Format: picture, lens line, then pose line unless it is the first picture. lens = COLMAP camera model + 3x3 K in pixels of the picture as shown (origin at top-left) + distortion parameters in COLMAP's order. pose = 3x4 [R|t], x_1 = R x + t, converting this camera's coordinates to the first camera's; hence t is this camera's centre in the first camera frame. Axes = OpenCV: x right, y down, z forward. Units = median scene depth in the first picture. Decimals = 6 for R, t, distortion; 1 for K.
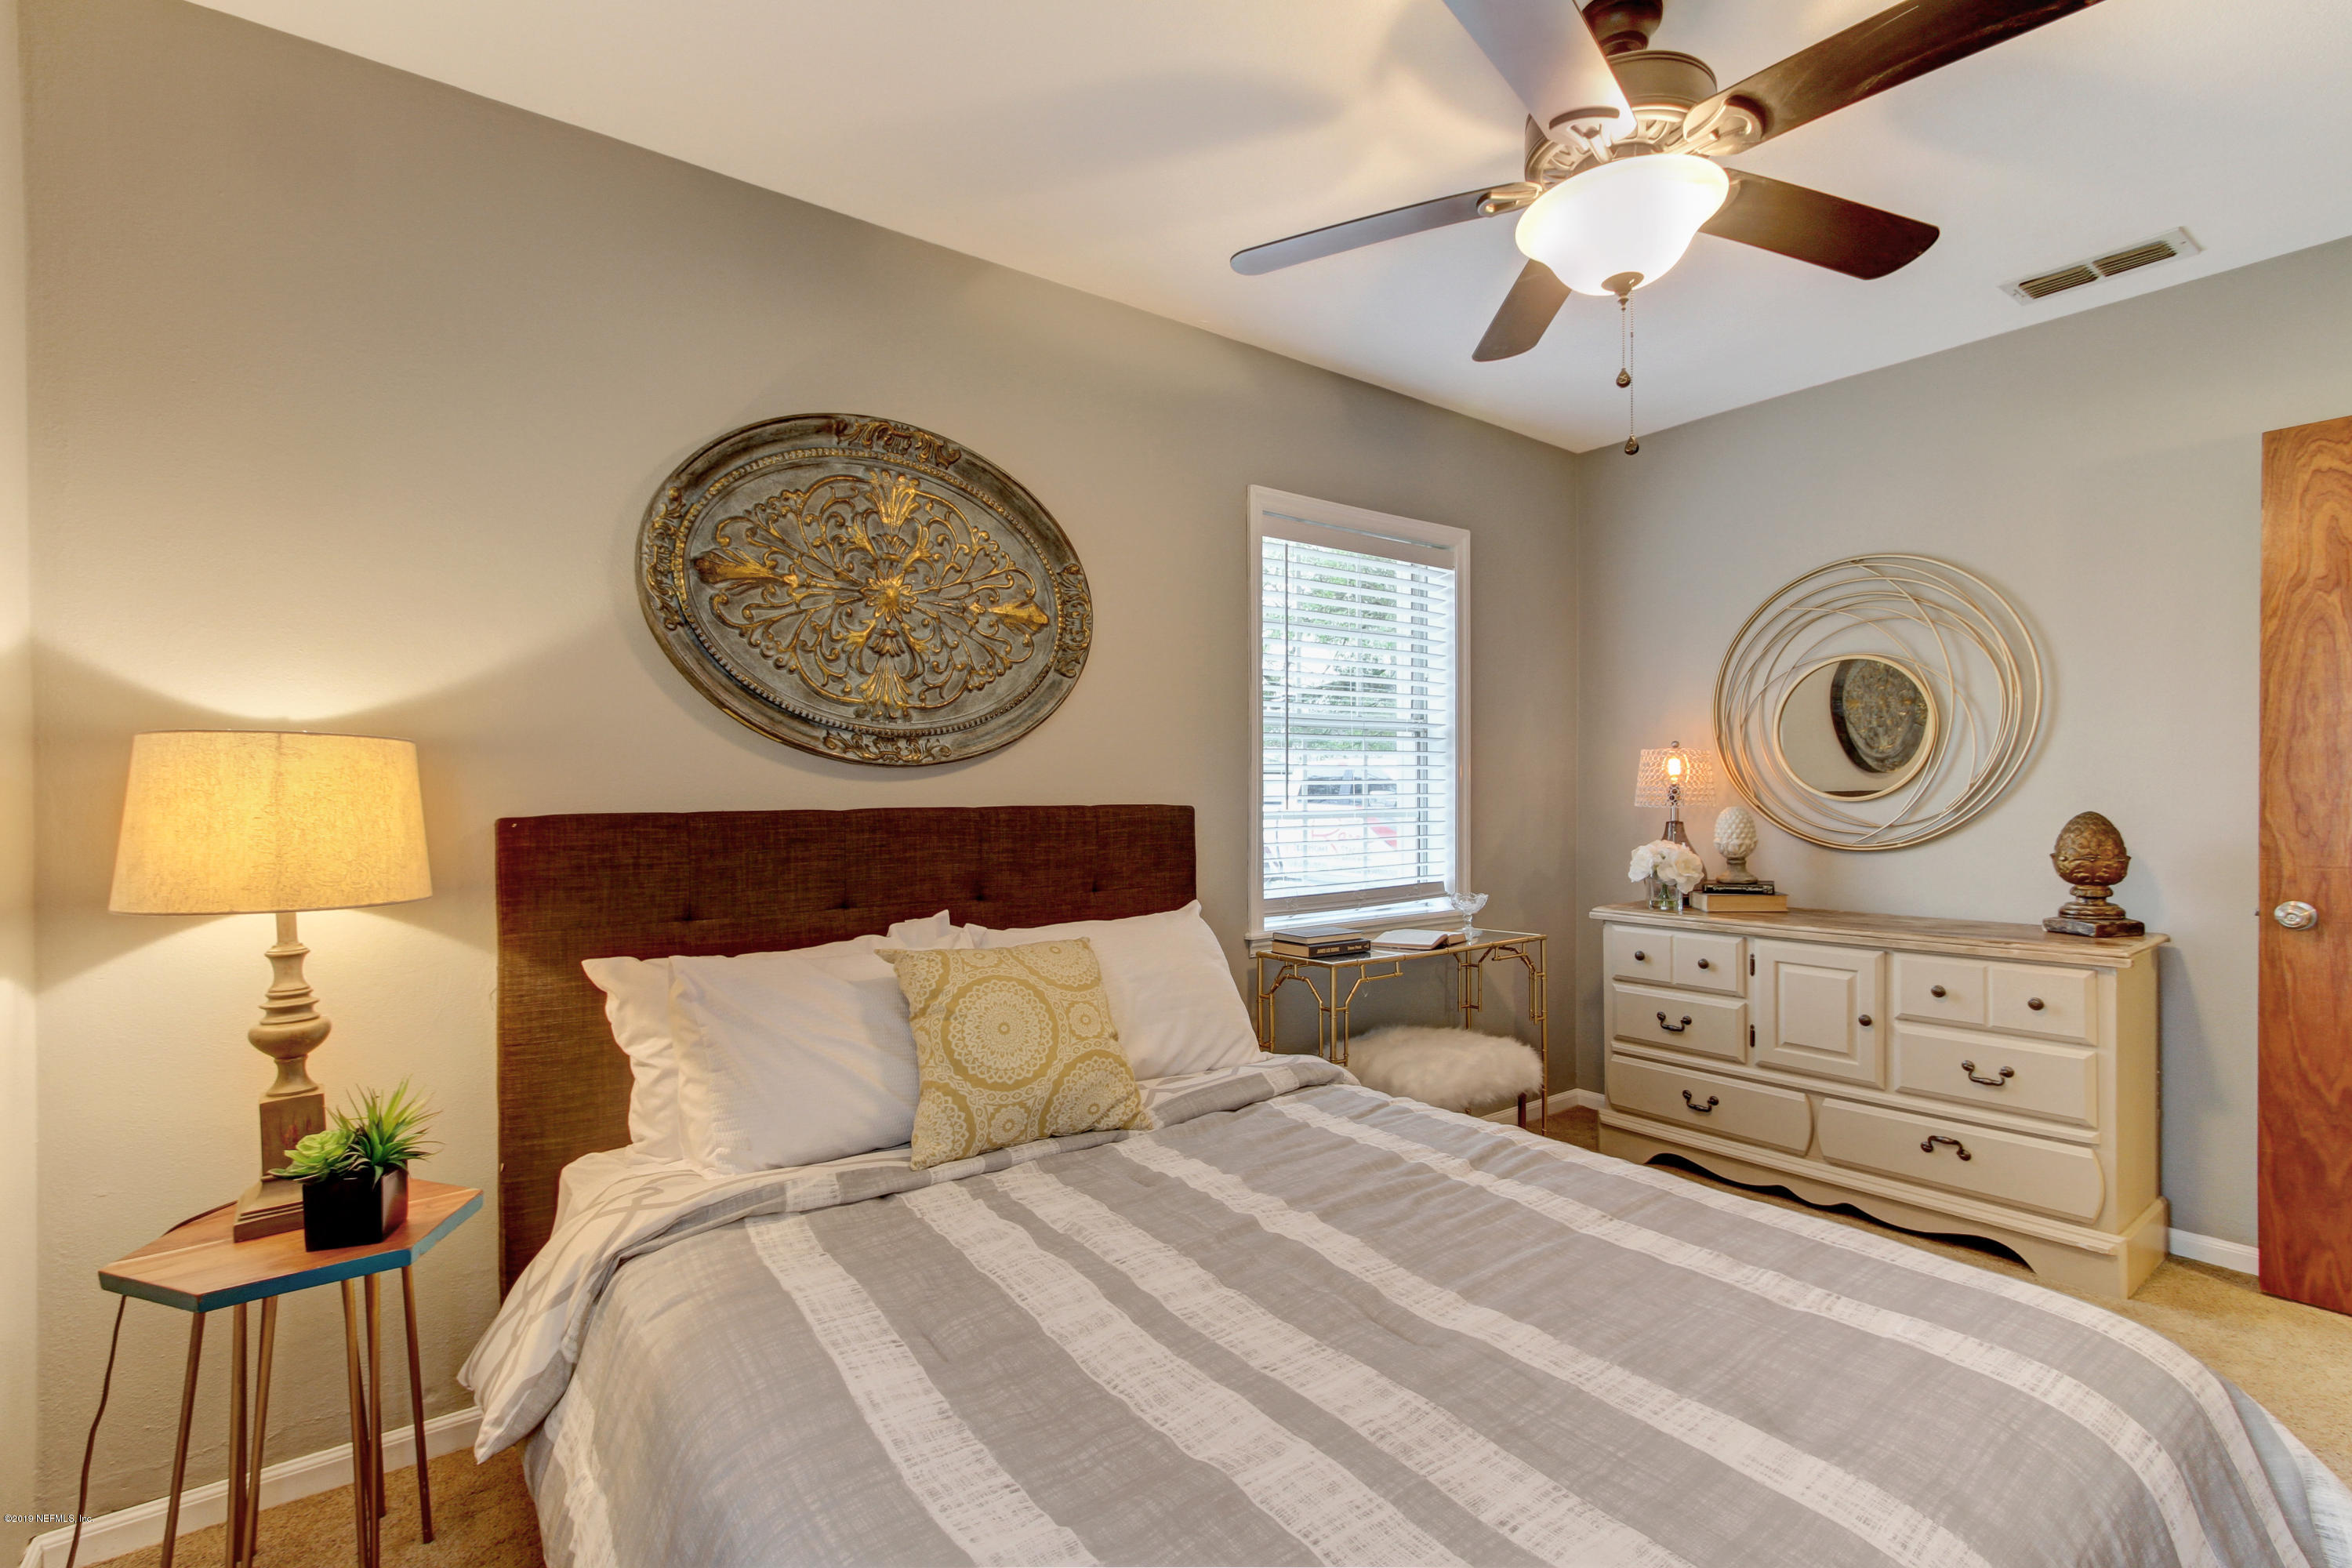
lens RADIAL K [[1102.0, 0, 1171.0], [0, 1102.0, 802.3], [0, 0, 1]] dist [-0.012520, -0.000724]
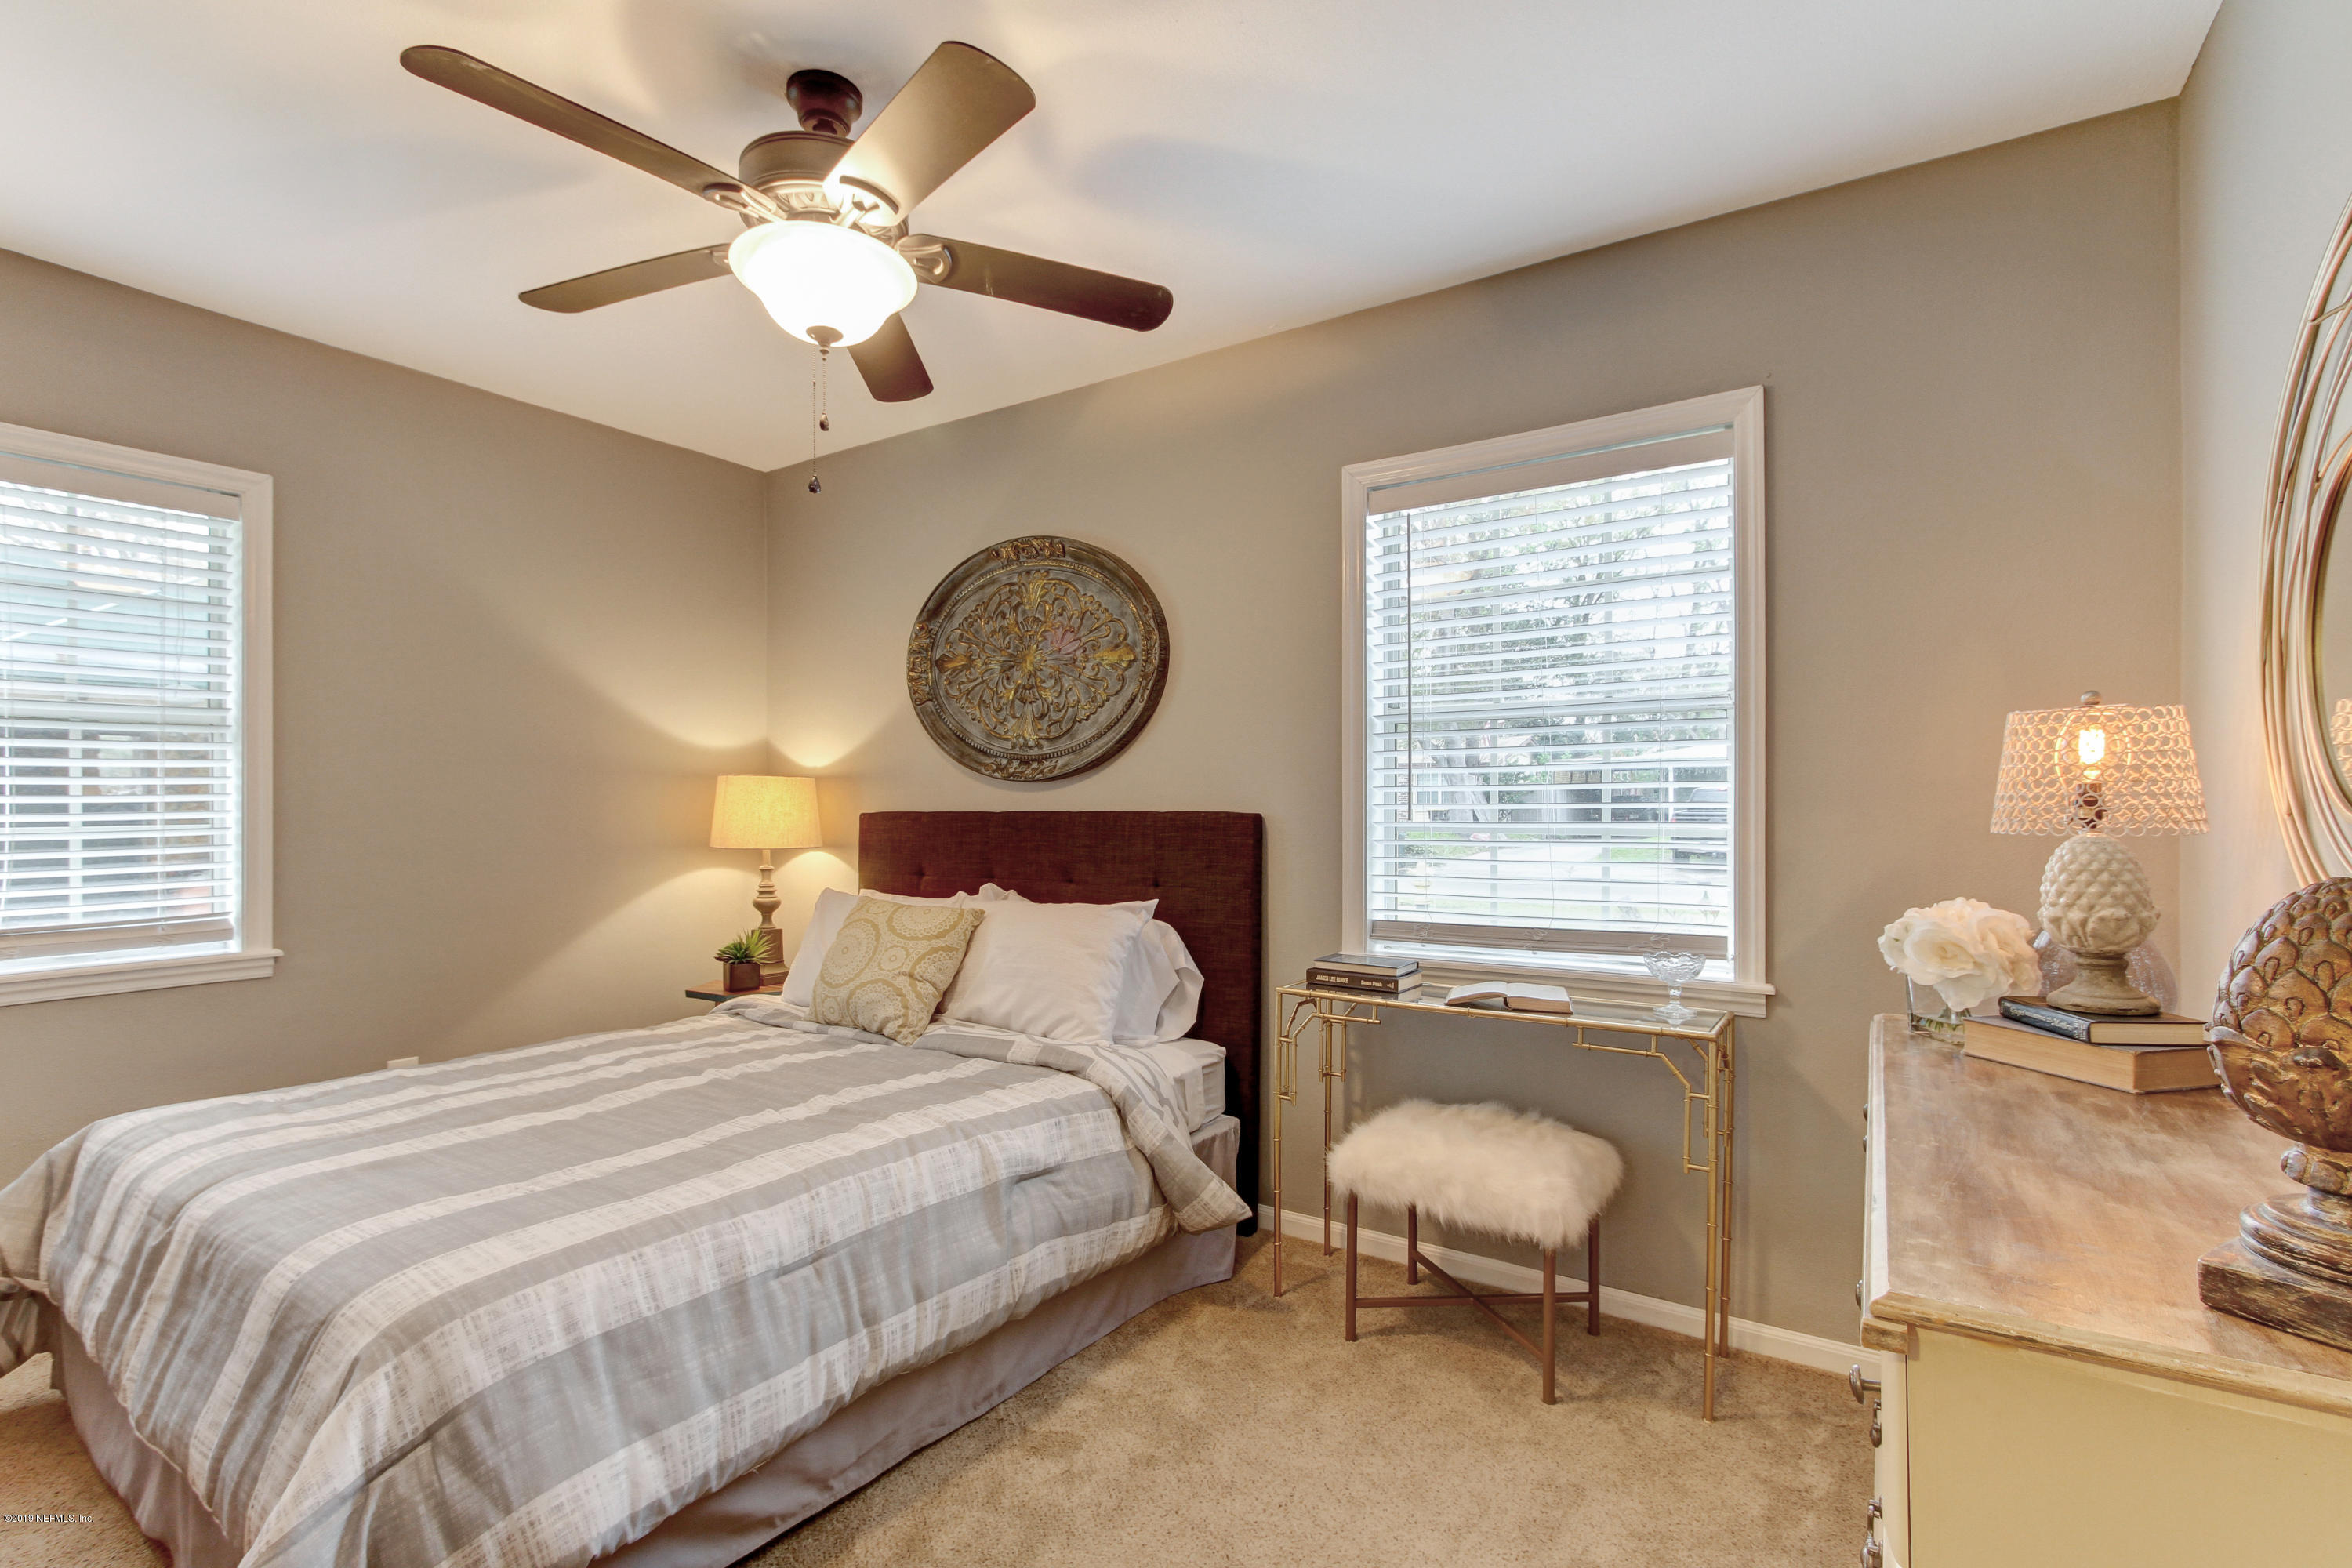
lens RADIAL K [[1102.0, 0, 1171.0], [0, 1102.0, 802.3], [0, 0, 1]] dist [-0.012520, -0.000724]
pose [[0.318976, 0.002117, -0.947760, 1.104196], [-0.011113, 0.999937, -0.001507, -0.005335], [0.947698, 0.011013, 0.318979, 0.699967]]
